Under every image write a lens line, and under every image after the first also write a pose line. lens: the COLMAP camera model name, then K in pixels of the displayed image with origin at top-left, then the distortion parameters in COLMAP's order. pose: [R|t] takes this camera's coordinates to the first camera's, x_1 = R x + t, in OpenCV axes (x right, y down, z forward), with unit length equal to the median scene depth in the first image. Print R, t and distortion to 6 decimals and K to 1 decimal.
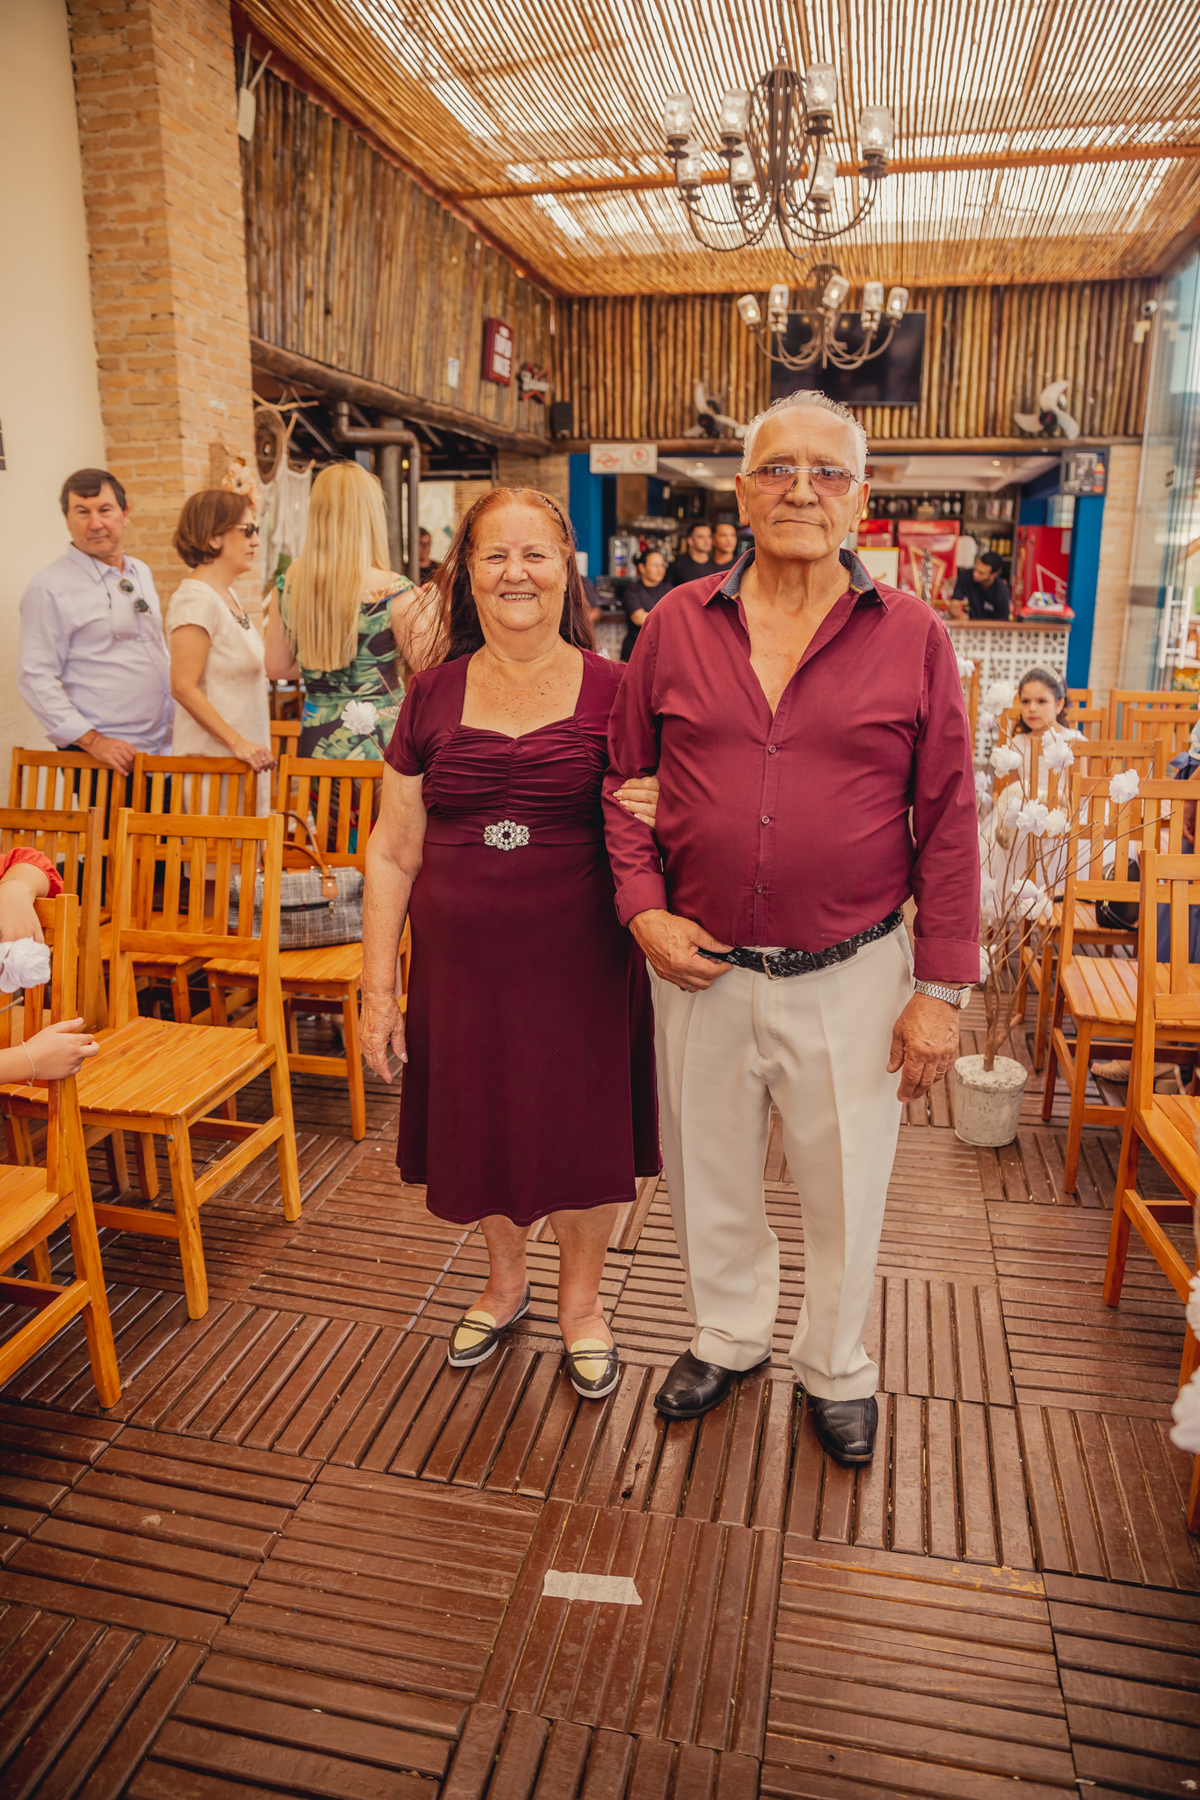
lens RADIAL K [[1219.8, 0, 604.3], [0, 1219.8, 906.0], [0, 0, 1]] dist [-0.107473, 0.081607]
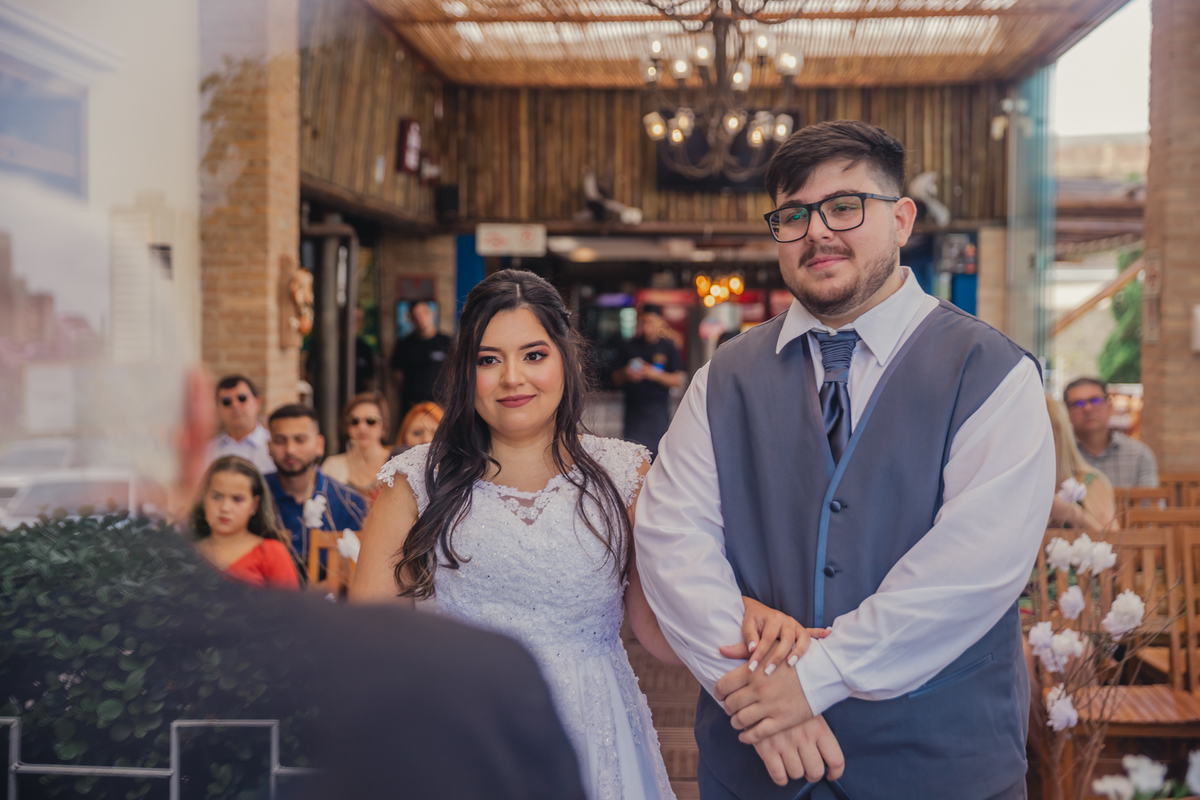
lens RADIAL K [[1717.1, 0, 595.4], [0, 1717.1, 401.4], [0, 0, 1]] dist [0.134647, -0.020658]
pose [[0.989062, -0.004847, 0.147418, -0.143847], [0.038720, 0.972941, -0.227787, 0.102032], [-0.142325, 0.231003, 0.962487, -0.411518]]
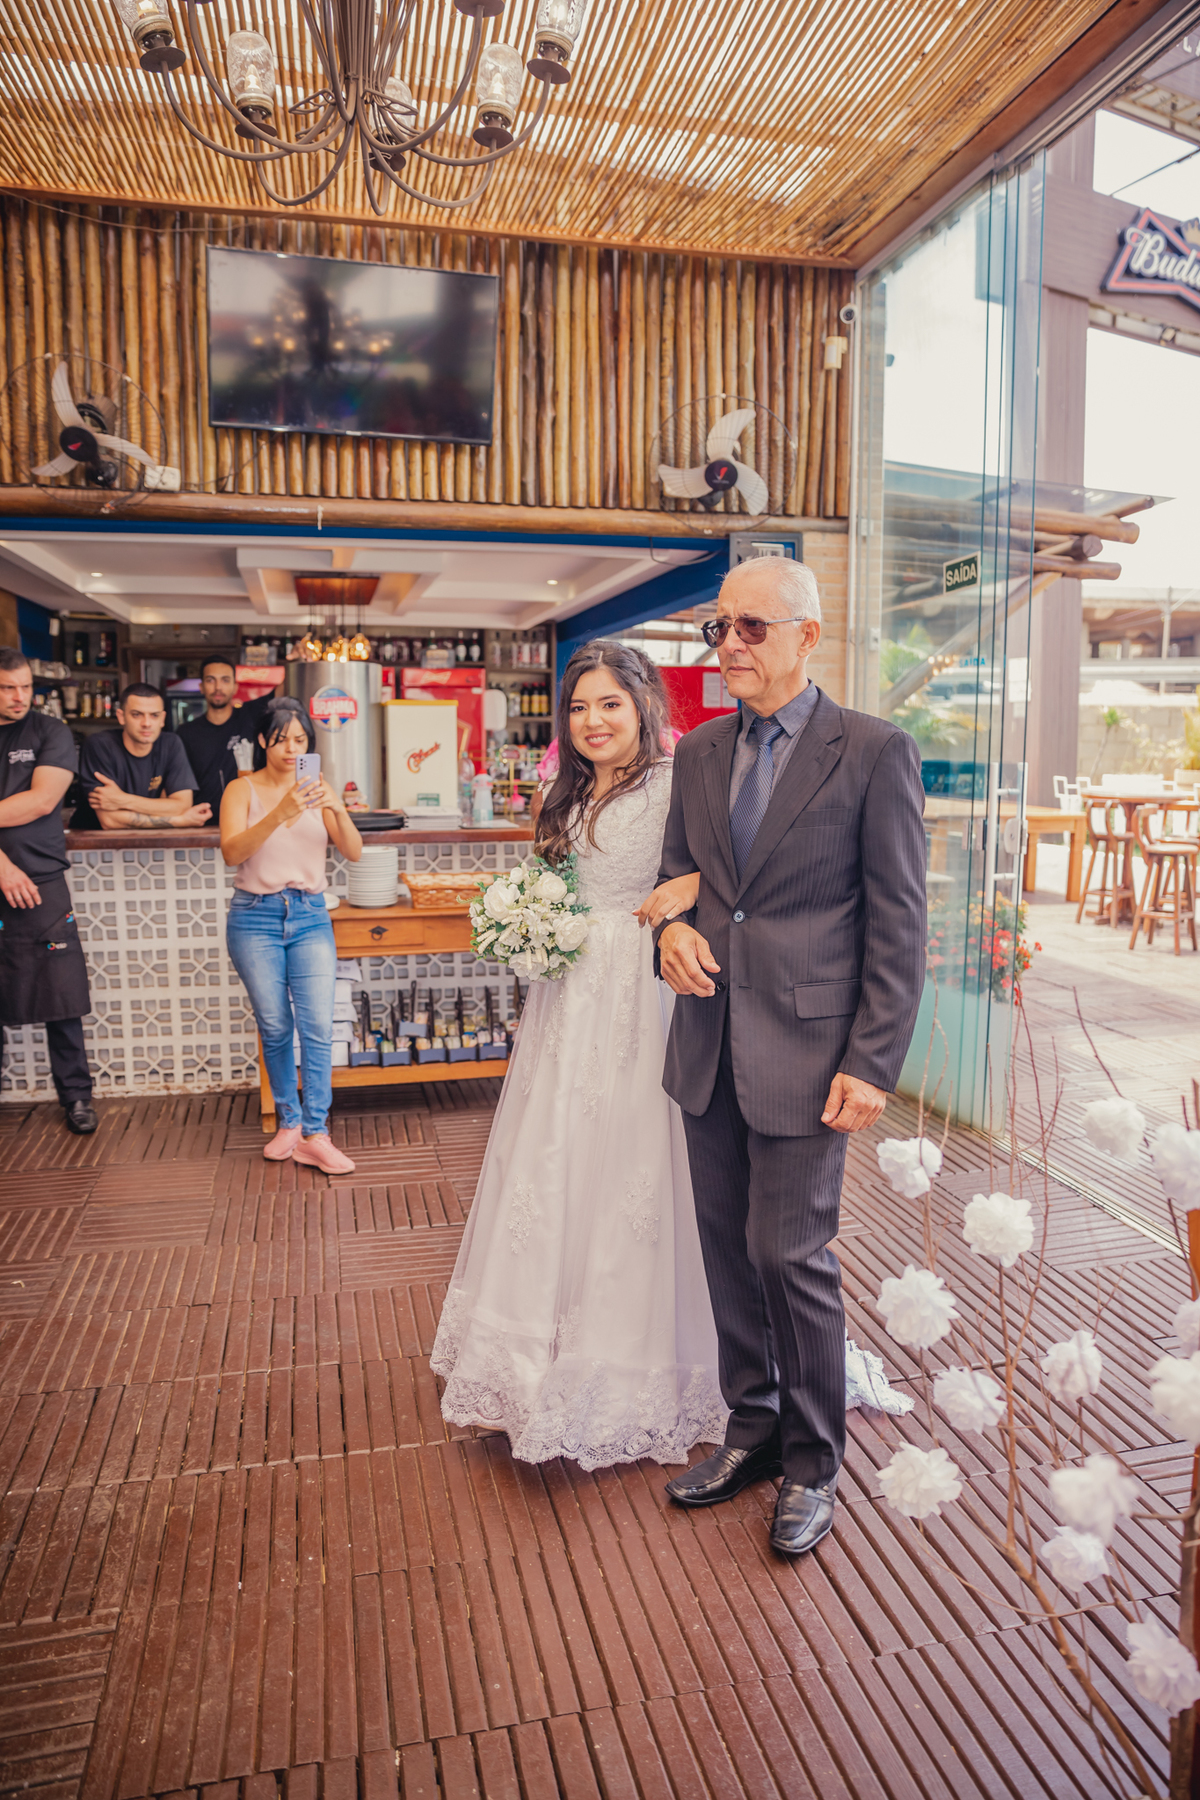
lens RADIAL K [[1219.8, 0, 604.3], [0, 1219.8, 906.0], [0, 0, 1]] dist [-0.107473, 0.081607]
pose [[0.903416, -0.059617, 0.424600, 0.066098], [0.114869, 0.987739, -0.105720, -0.152321], [-0.413092, 0.144283, 0.899187, 0.538728]]
